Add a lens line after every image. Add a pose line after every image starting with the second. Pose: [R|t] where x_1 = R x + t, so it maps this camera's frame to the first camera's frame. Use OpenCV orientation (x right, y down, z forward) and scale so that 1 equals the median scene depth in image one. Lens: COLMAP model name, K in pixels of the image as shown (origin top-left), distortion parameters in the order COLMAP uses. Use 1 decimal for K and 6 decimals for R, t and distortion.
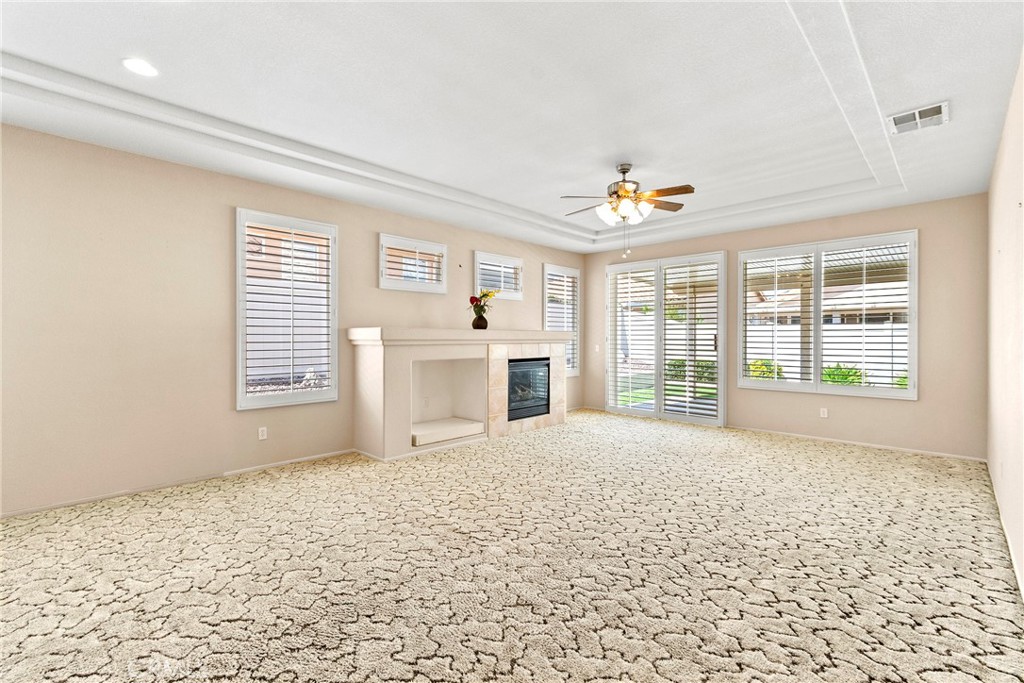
lens RADIAL K [[448.5, 0, 523.3], [0, 448.5, 341.7], [0, 0, 1]] dist [0.000166, -0.001532]
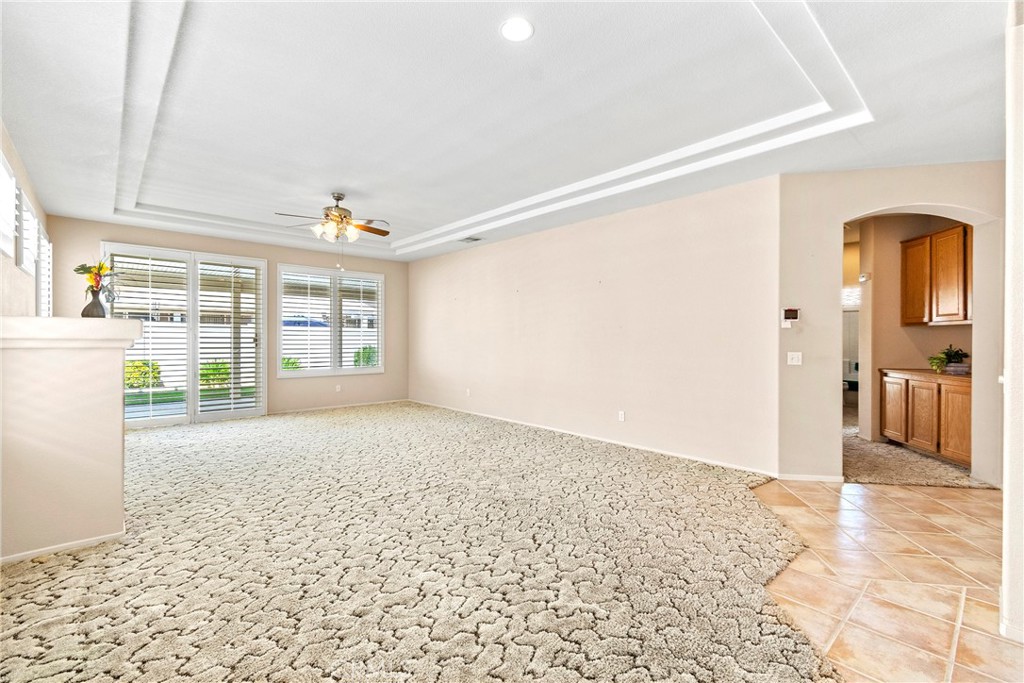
lens RADIAL K [[448.5, 0, 511.7], [0, 448.5, 337.7], [0, 0, 1]] dist [0.000166, -0.001532]
pose [[0.074250, 0.000700, 0.997239, -0.652143], [0.002798, 0.999996, -0.000910, -0.001725], [-0.997236, 0.002858, 0.074247, 0.308665]]
